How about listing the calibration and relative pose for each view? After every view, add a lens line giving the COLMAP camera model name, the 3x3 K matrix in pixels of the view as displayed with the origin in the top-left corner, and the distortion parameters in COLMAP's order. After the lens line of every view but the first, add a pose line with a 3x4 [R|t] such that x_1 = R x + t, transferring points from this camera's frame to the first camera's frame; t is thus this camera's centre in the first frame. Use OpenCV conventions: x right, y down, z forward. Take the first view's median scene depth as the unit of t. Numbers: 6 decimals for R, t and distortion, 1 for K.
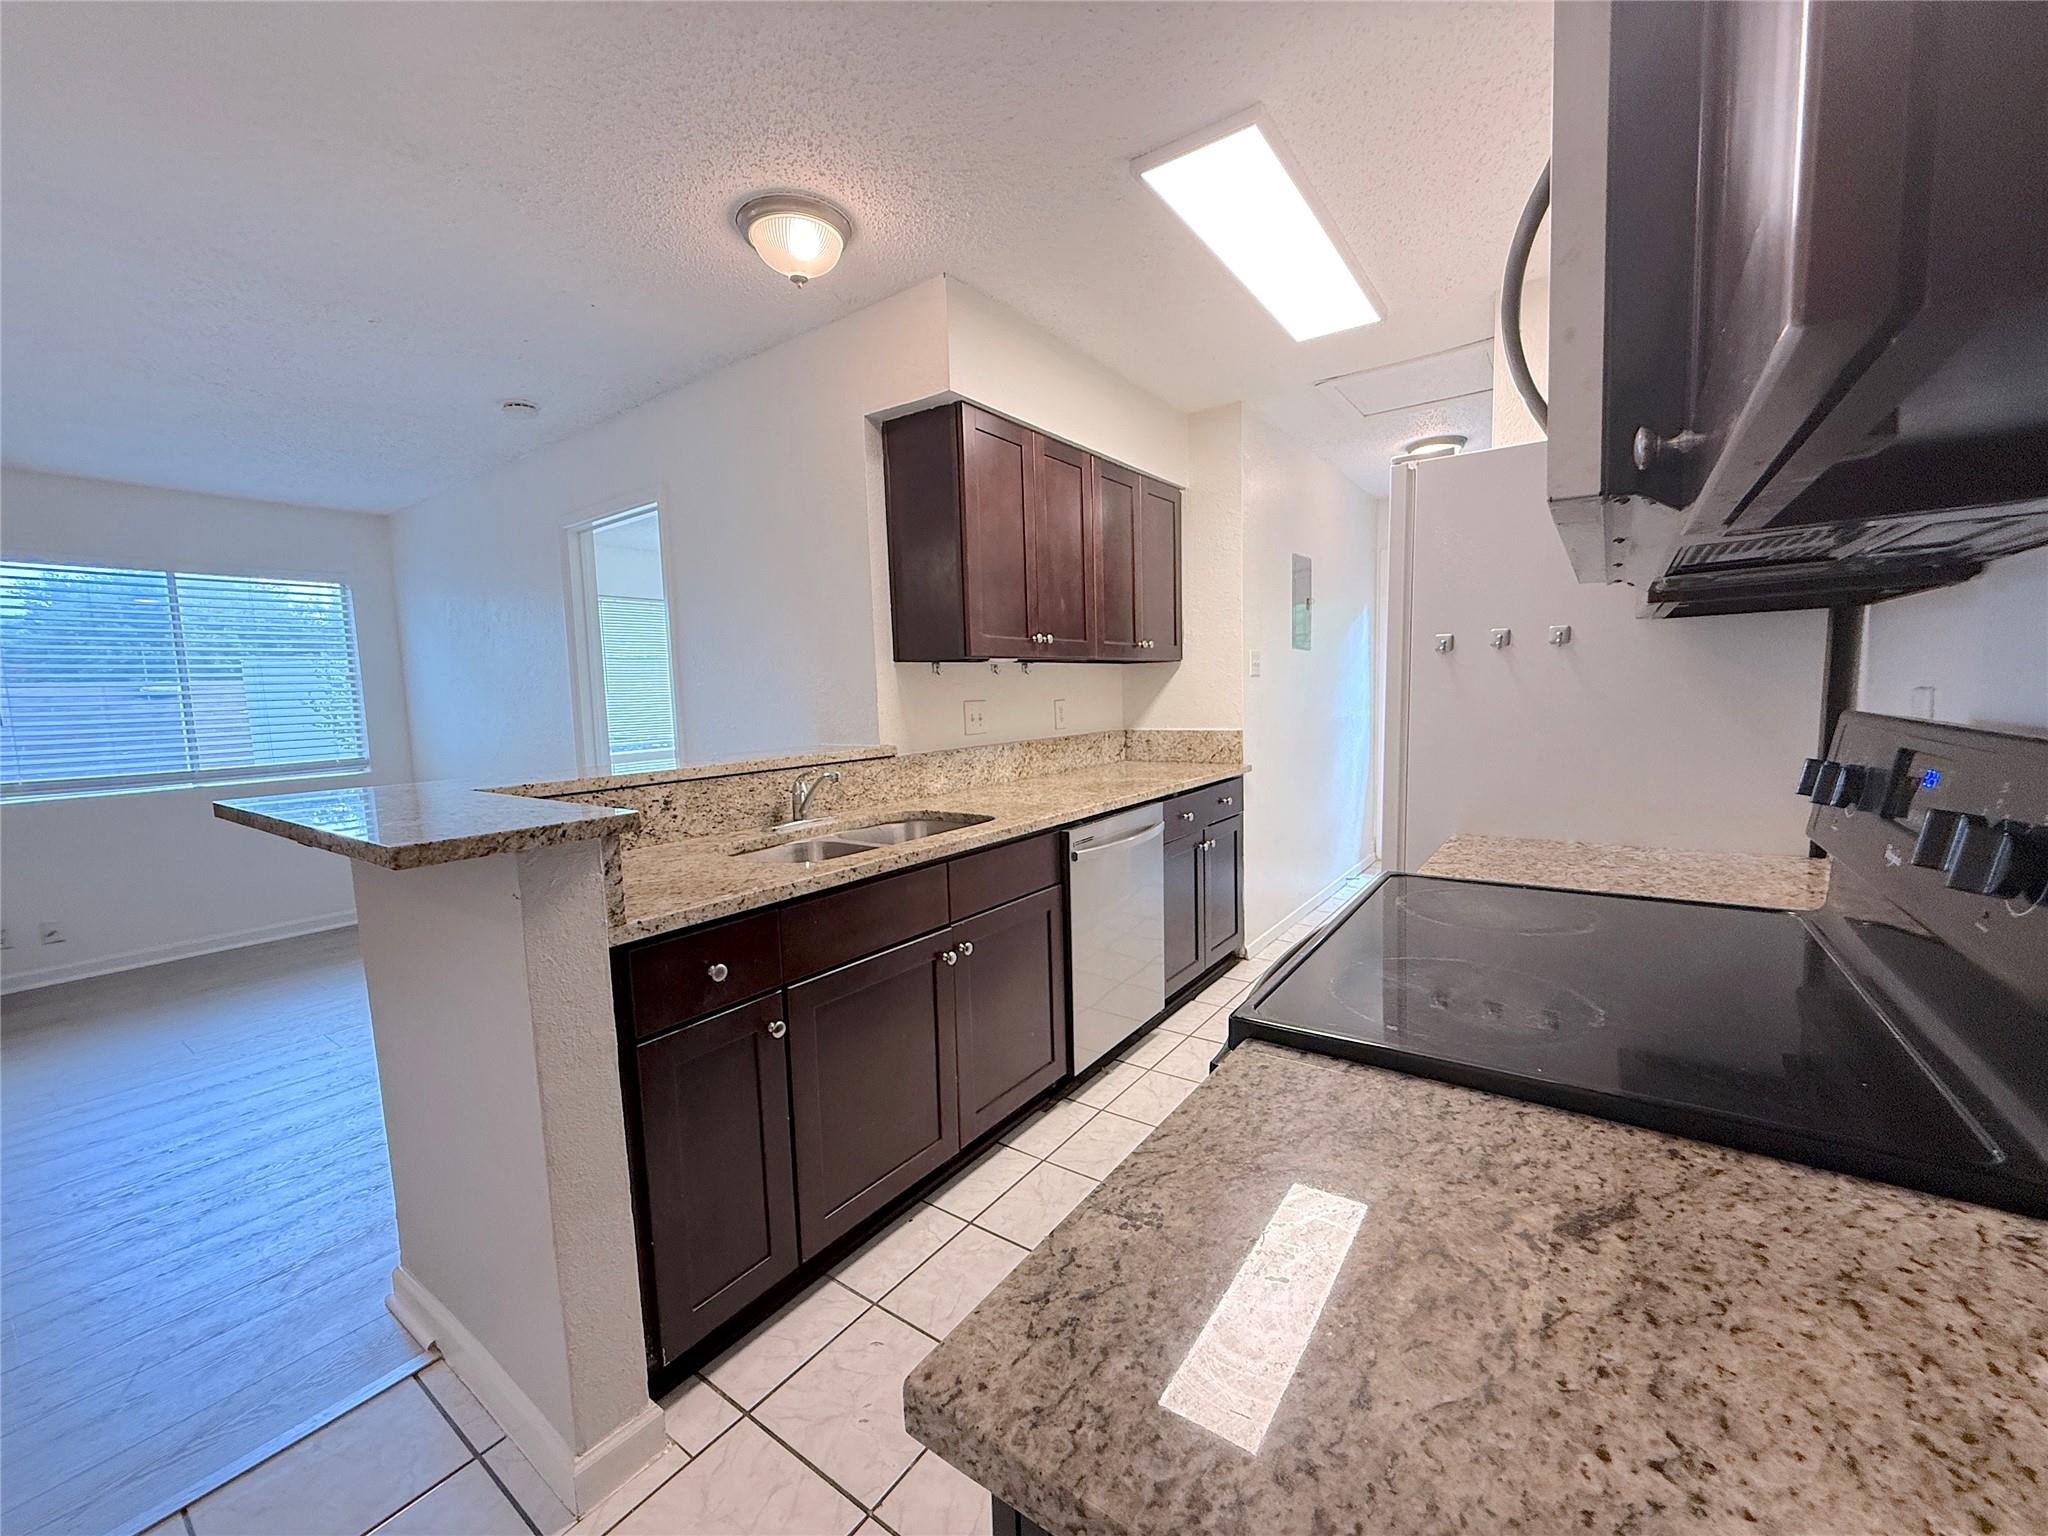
lens RADIAL K [[817.0, 0, 1018.6], [0, 817.0, 770.6], [0, 0, 1]] dist [0.000447, 0.000045]
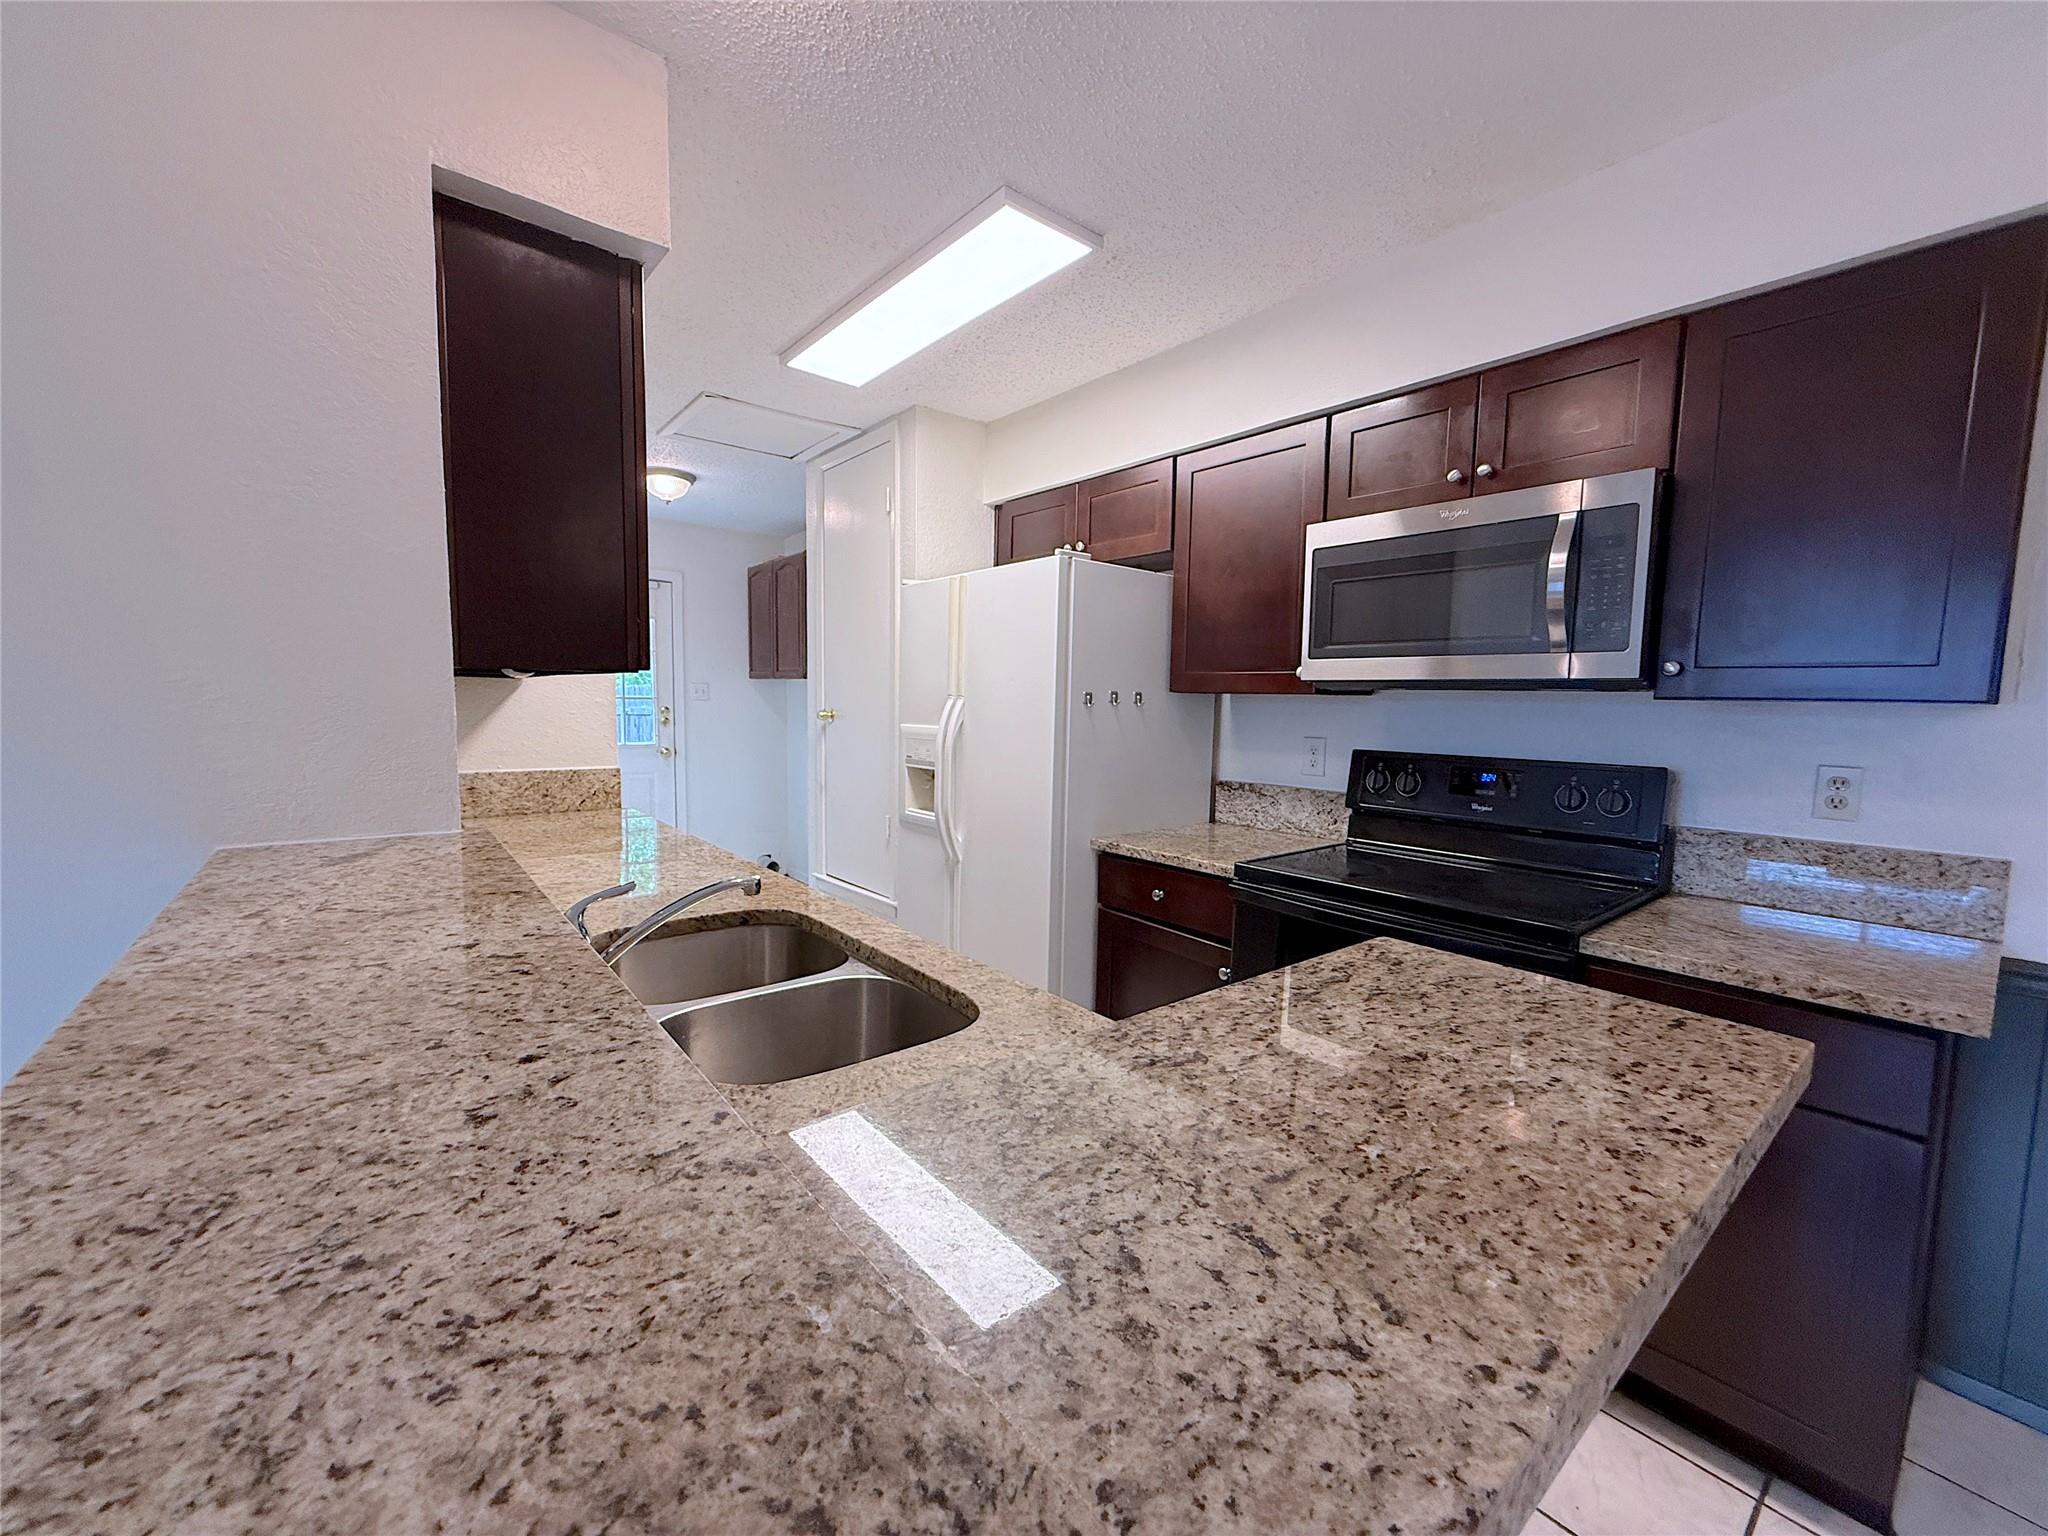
lens RADIAL K [[811.5, 0, 1020.9], [0, 811.5, 779.7], [0, 0, 1]] dist [-0.000281, -0.000019]
pose [[0.259690, -0.059402, 0.963863, -0.542045], [0.069988, 0.996639, 0.042565, -0.056974], [-0.963153, 0.056405, 0.262974, 0.510808]]
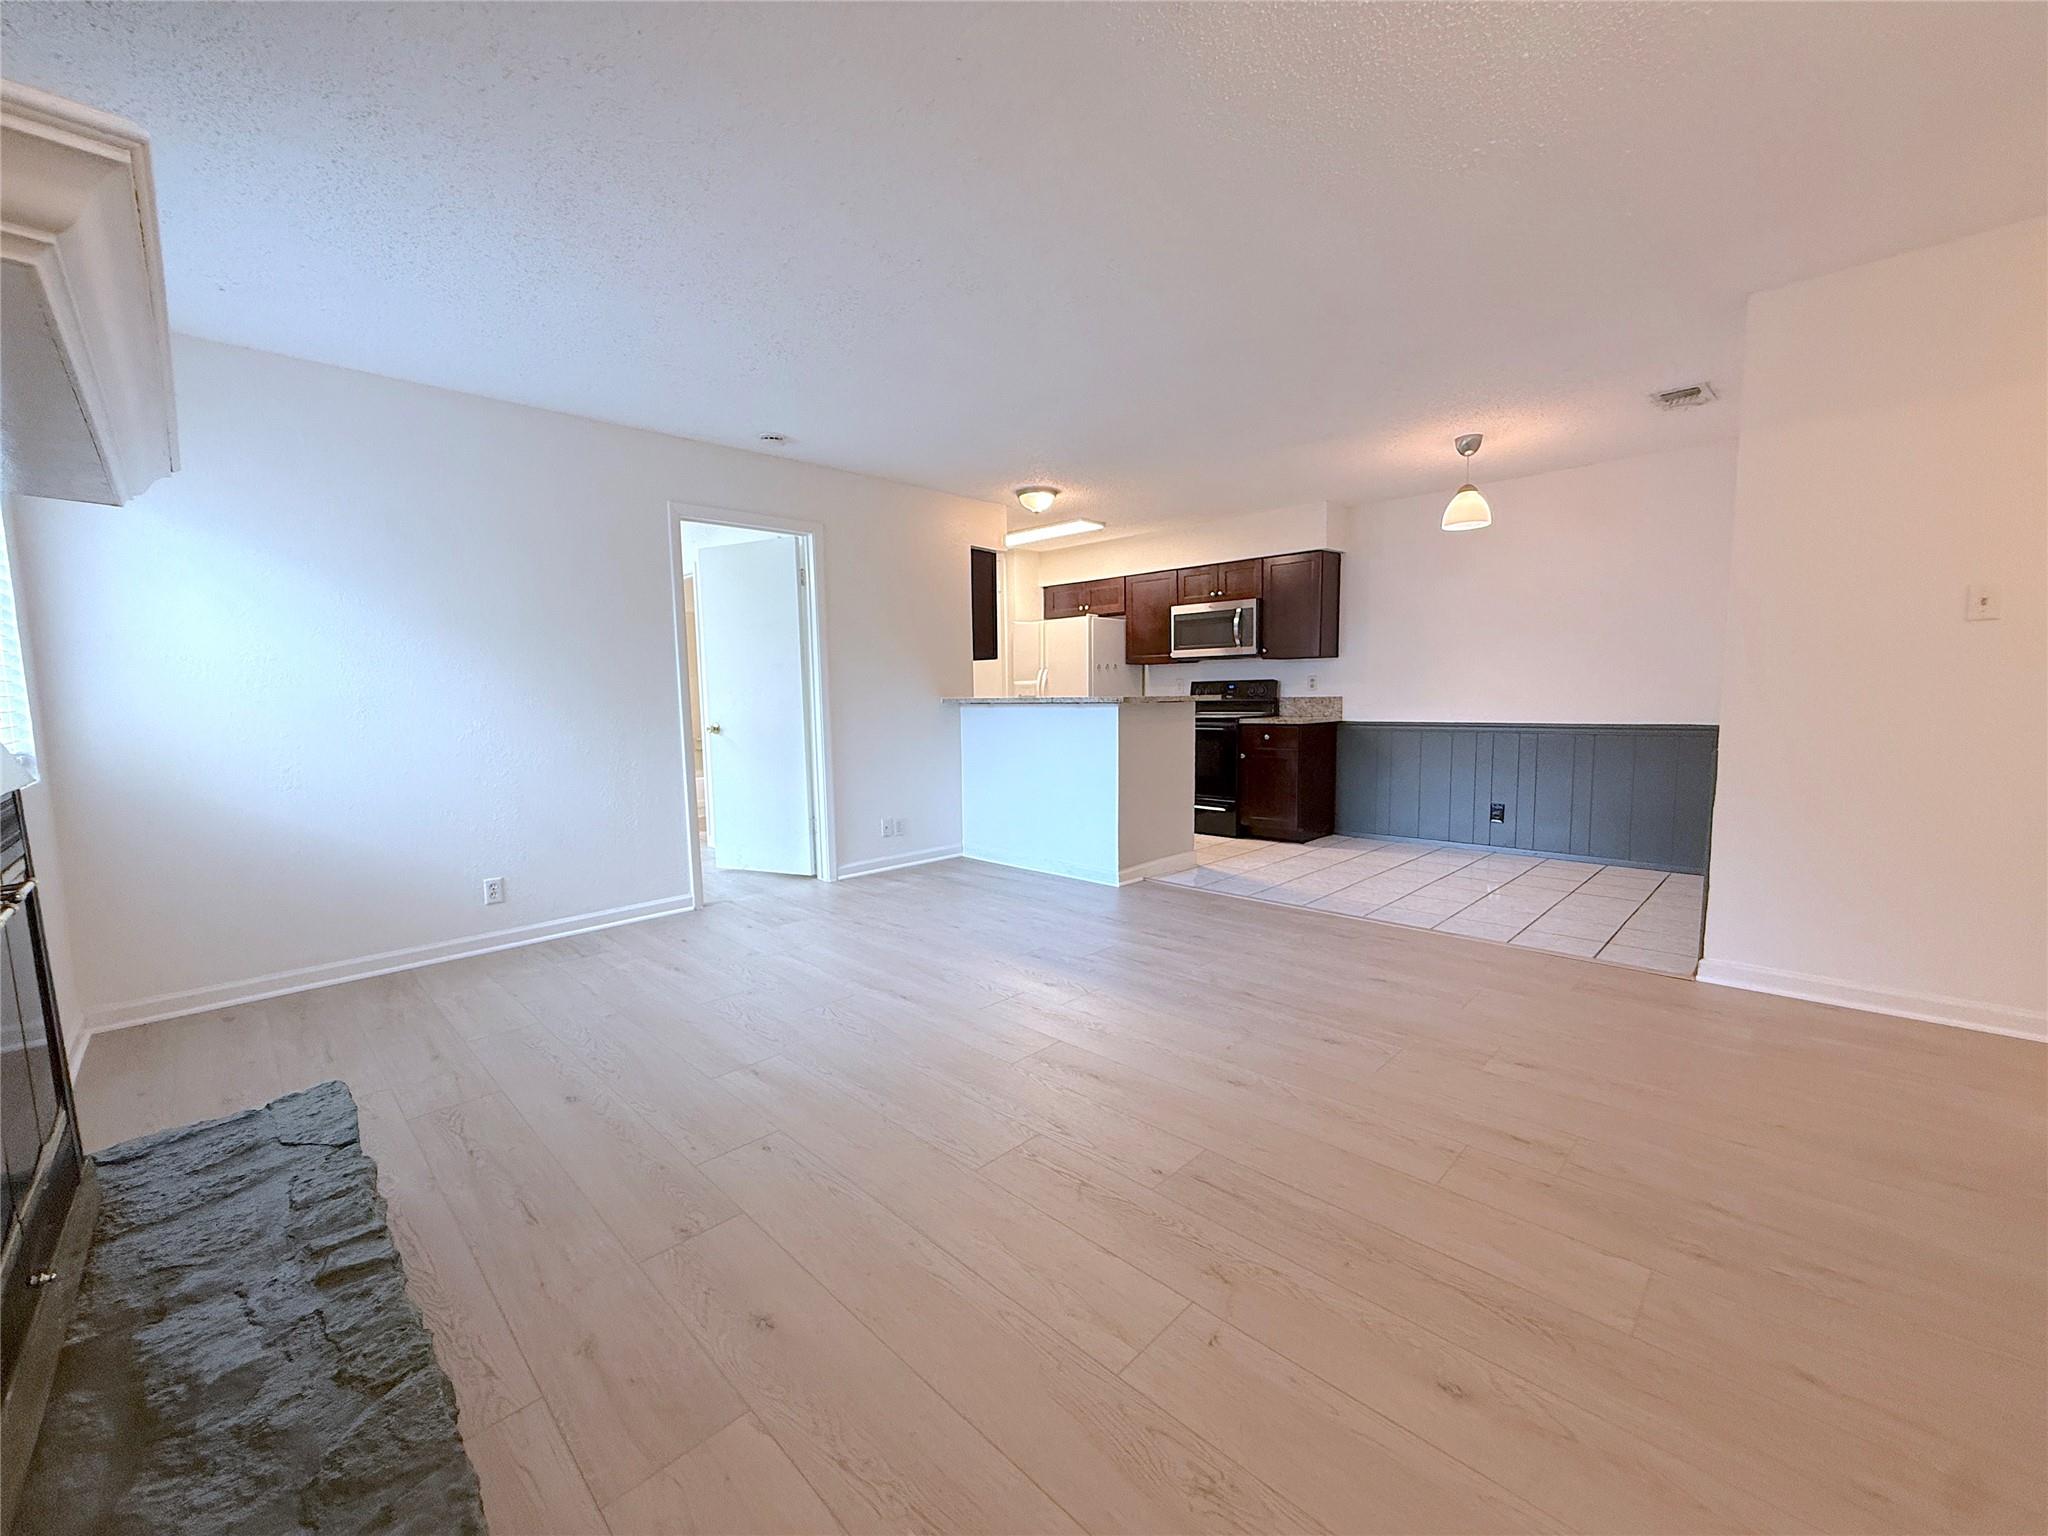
lens RADIAL K [[817.0, 0, 1018.6], [0, 817.0, 770.6], [0, 0, 1]] dist [0.000447, 0.000045]
pose [[0.156202, -0.064076, 0.985645, -2.180974], [0.106726, 0.993146, 0.047650, 0.068039], [-0.981942, 0.097751, 0.161970, 0.537525]]
